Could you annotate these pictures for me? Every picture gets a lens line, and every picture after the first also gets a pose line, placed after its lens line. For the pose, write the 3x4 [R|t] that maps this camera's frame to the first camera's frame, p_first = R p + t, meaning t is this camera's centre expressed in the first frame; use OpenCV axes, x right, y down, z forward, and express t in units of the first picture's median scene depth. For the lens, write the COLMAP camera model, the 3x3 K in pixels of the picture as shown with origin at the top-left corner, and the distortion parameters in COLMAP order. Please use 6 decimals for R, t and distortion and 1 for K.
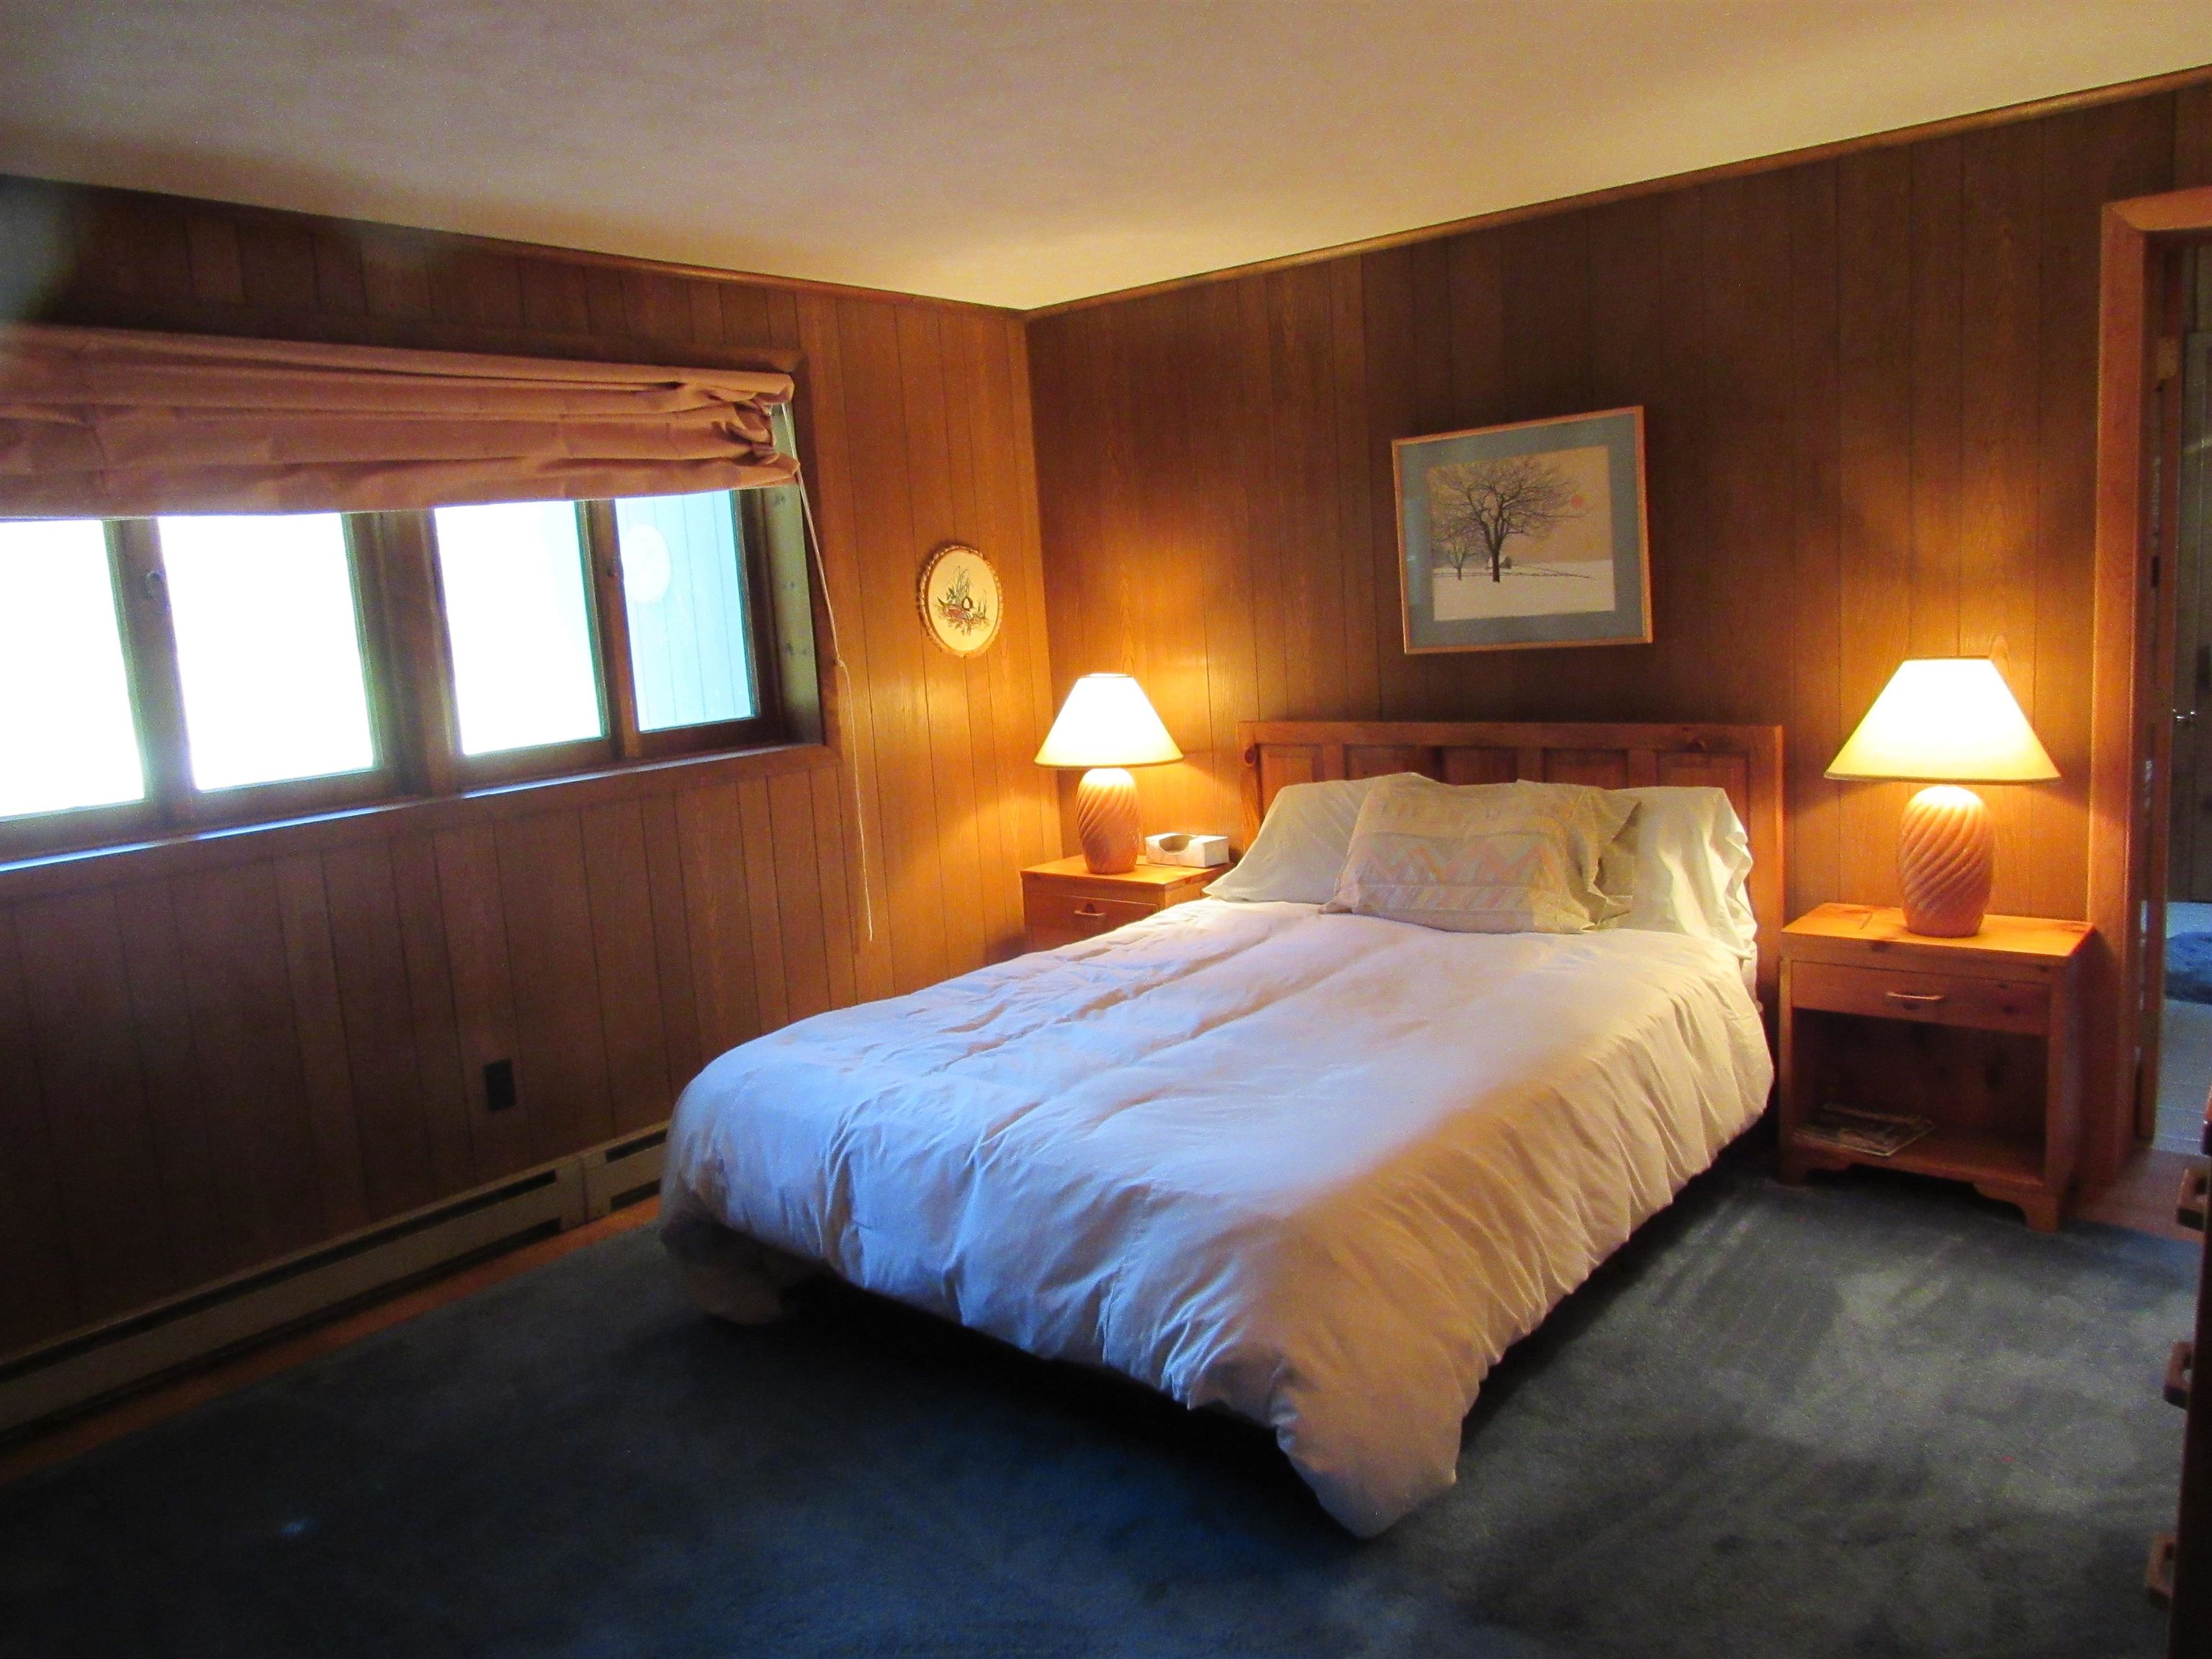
lens RADIAL K [[1575.8, 0, 1094.8], [0, 1575.8, 826.2], [0, 0, 1]] dist [-0.029023, 0.008415]
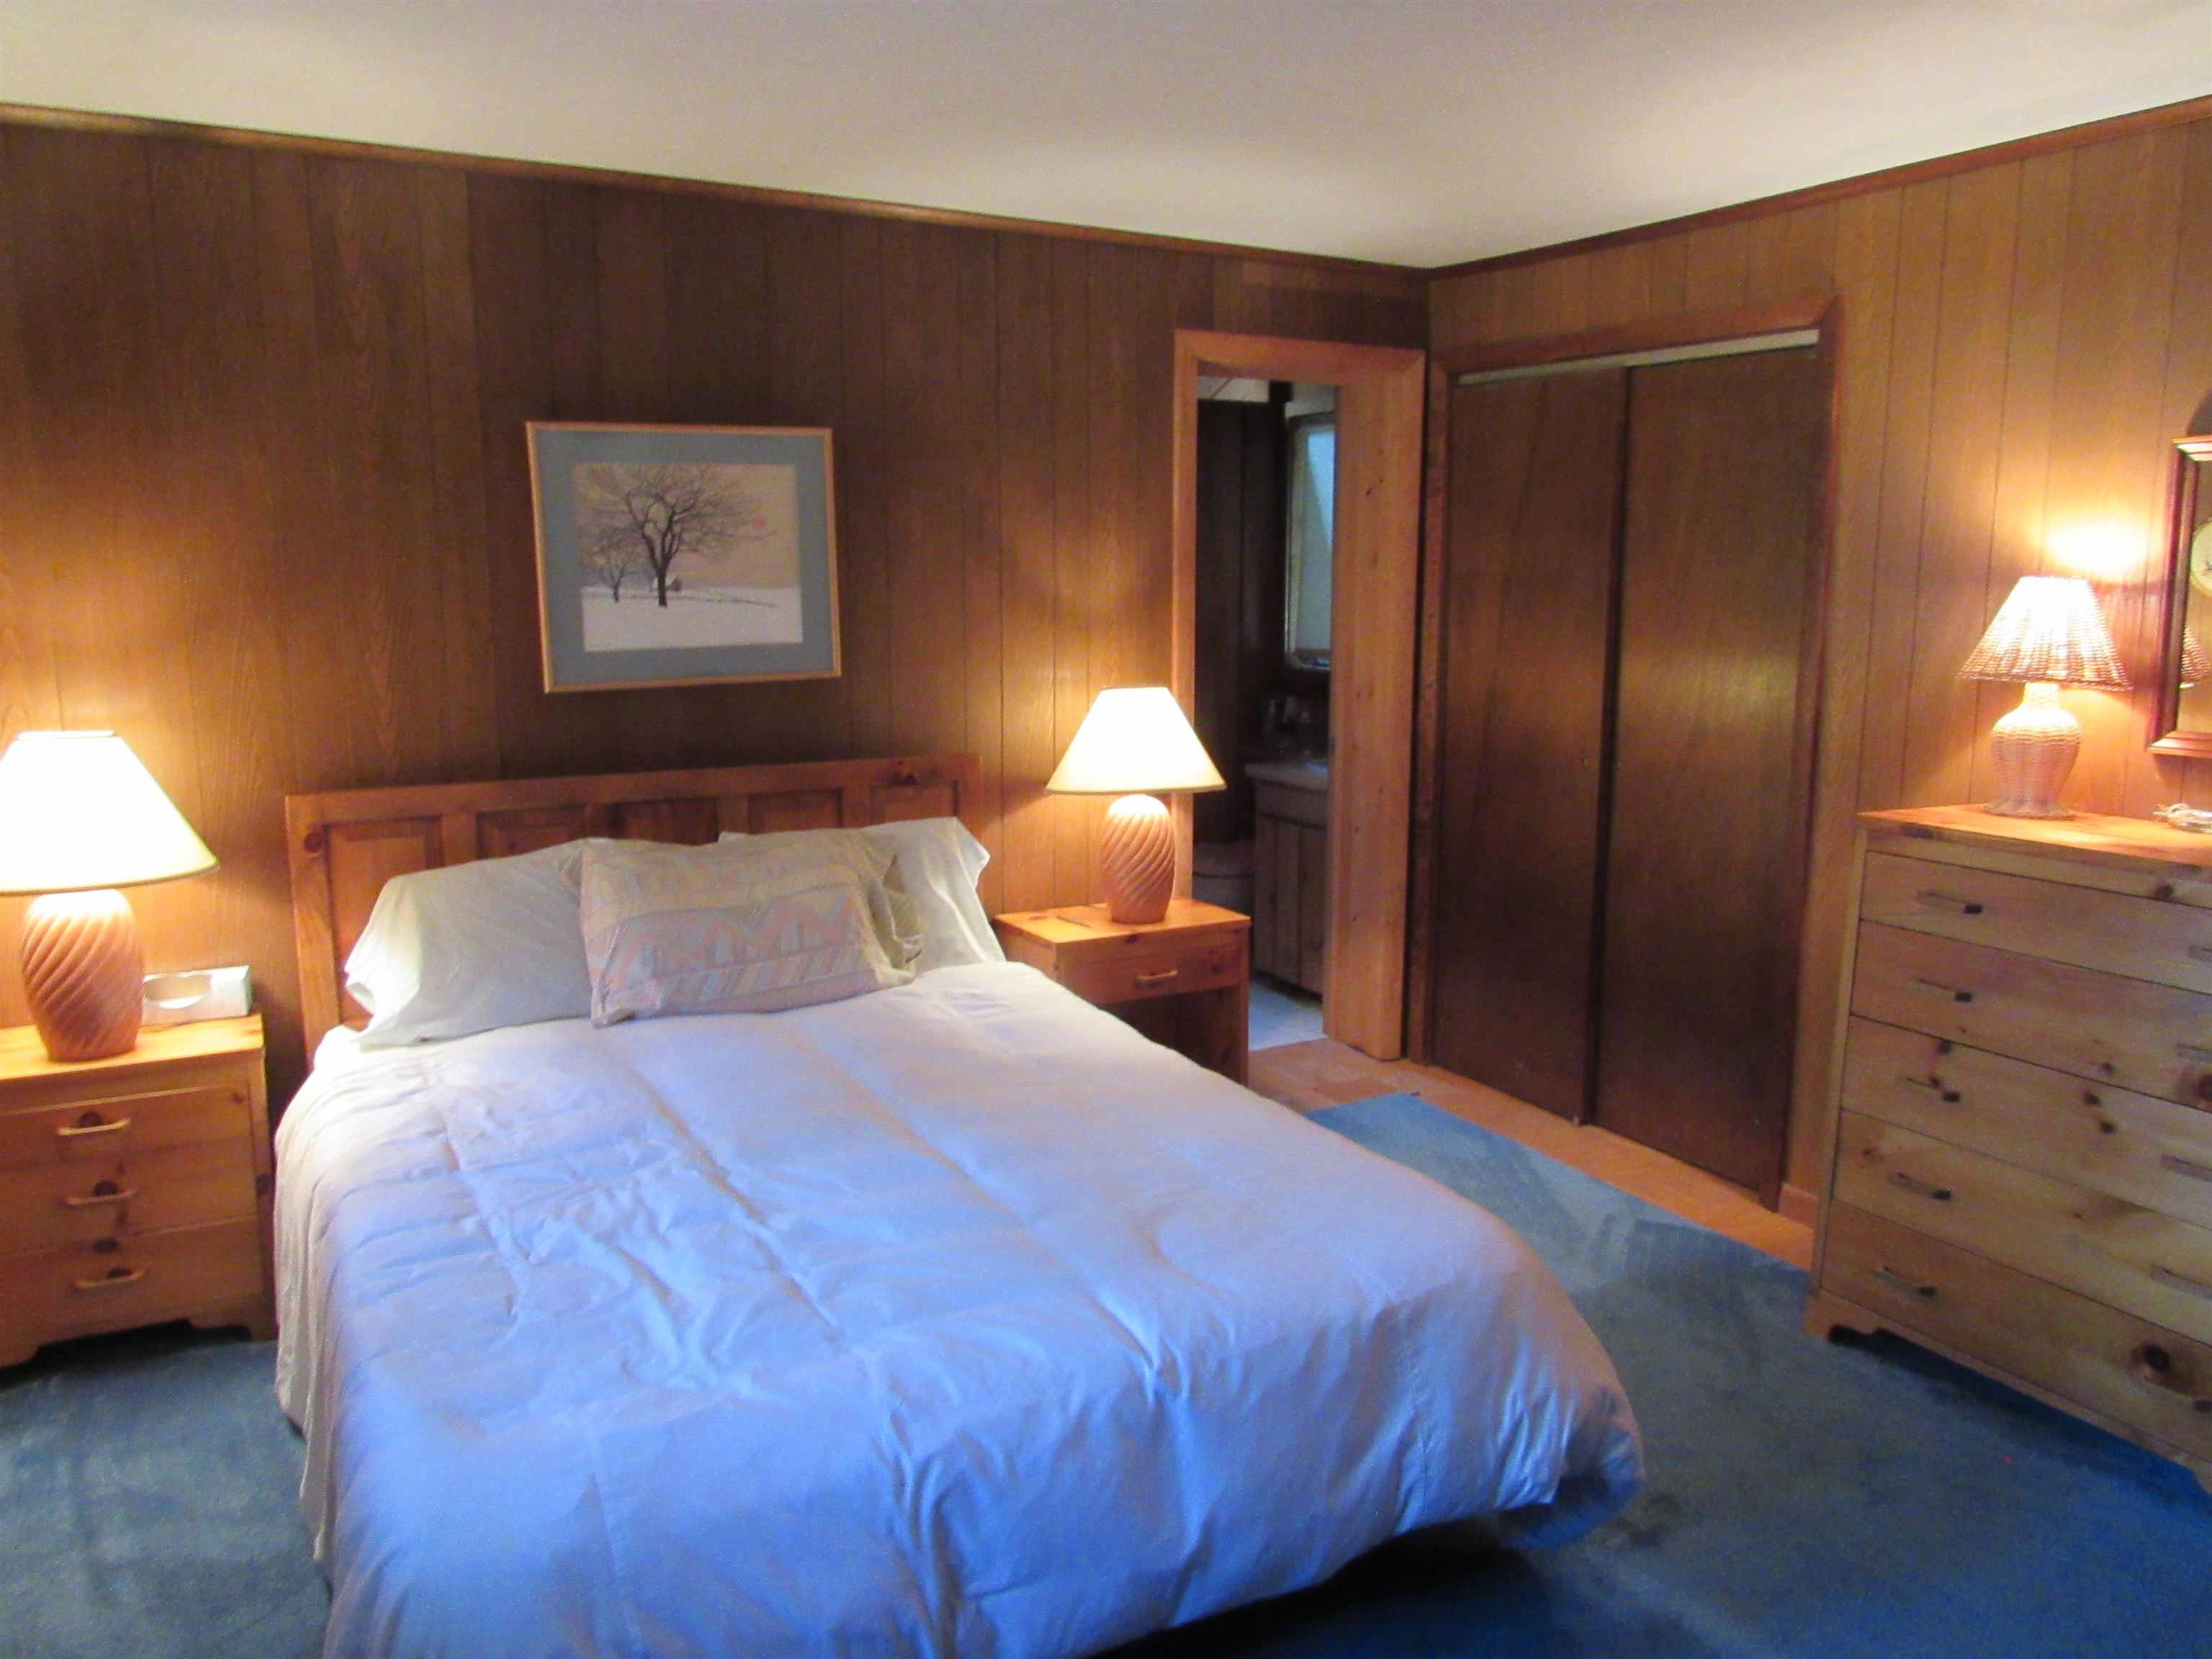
lens RADIAL K [[1575.8, 0, 1100.4], [0, 1575.8, 830.2], [0, 0, 1]] dist [-0.029023, 0.008415]
pose [[0.371430, -0.088398, 0.924243, -0.467027], [0.114622, 0.992208, 0.048834, -0.050264], [-0.921358, 0.087800, 0.378668, 0.477407]]
